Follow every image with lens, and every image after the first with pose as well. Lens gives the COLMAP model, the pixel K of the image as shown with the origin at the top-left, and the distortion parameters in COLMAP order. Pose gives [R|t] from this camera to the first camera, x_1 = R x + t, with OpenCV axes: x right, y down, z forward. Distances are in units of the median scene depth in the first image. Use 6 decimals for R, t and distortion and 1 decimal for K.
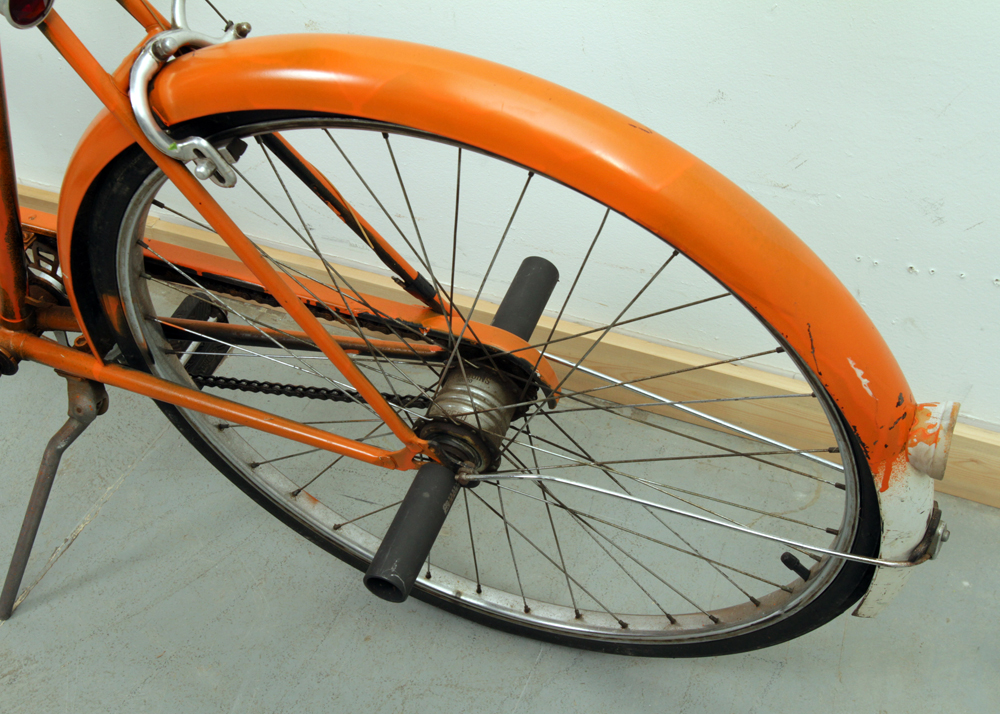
lens RADIAL K [[1324.9, 0, 500.0], [0, 1324.9, 357.0], [0, 0, 1]] dist [-0.021738, 0.001148]
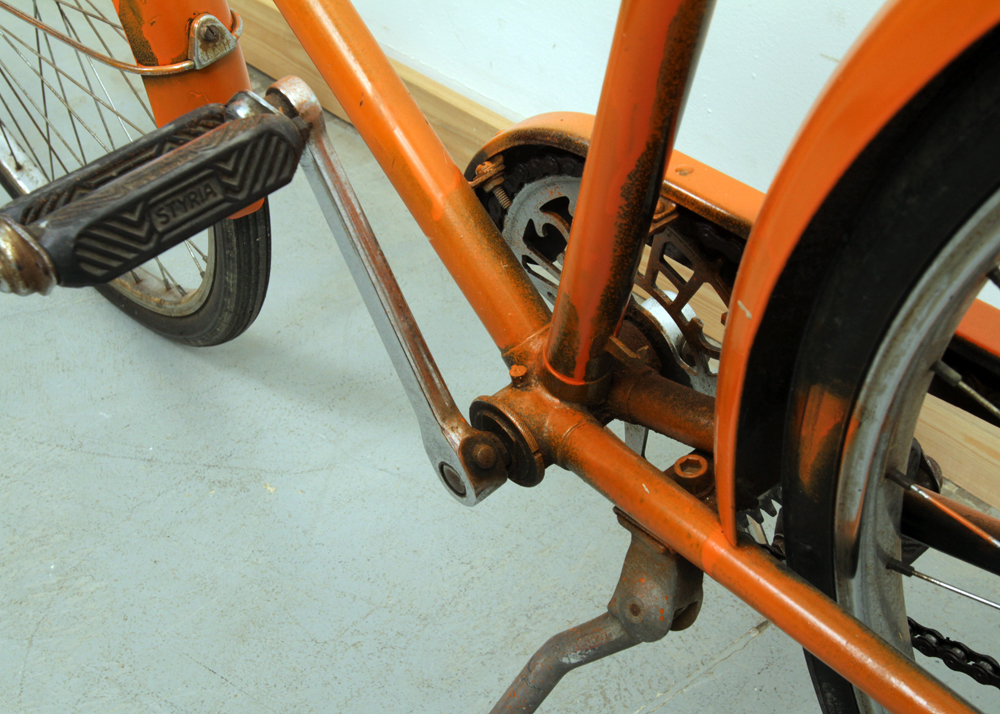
lens RADIAL K [[1364.5, 0, 500.0], [0, 1364.5, 357.0], [0, 0, 1]] dist [-0.037961, 0.018312]
pose [[0.888186, 0.286060, -0.359577, -0.217842], [-0.317609, 0.947729, -0.030558, -0.012661], [0.332040, 0.141346, 0.932615, 0.541180]]
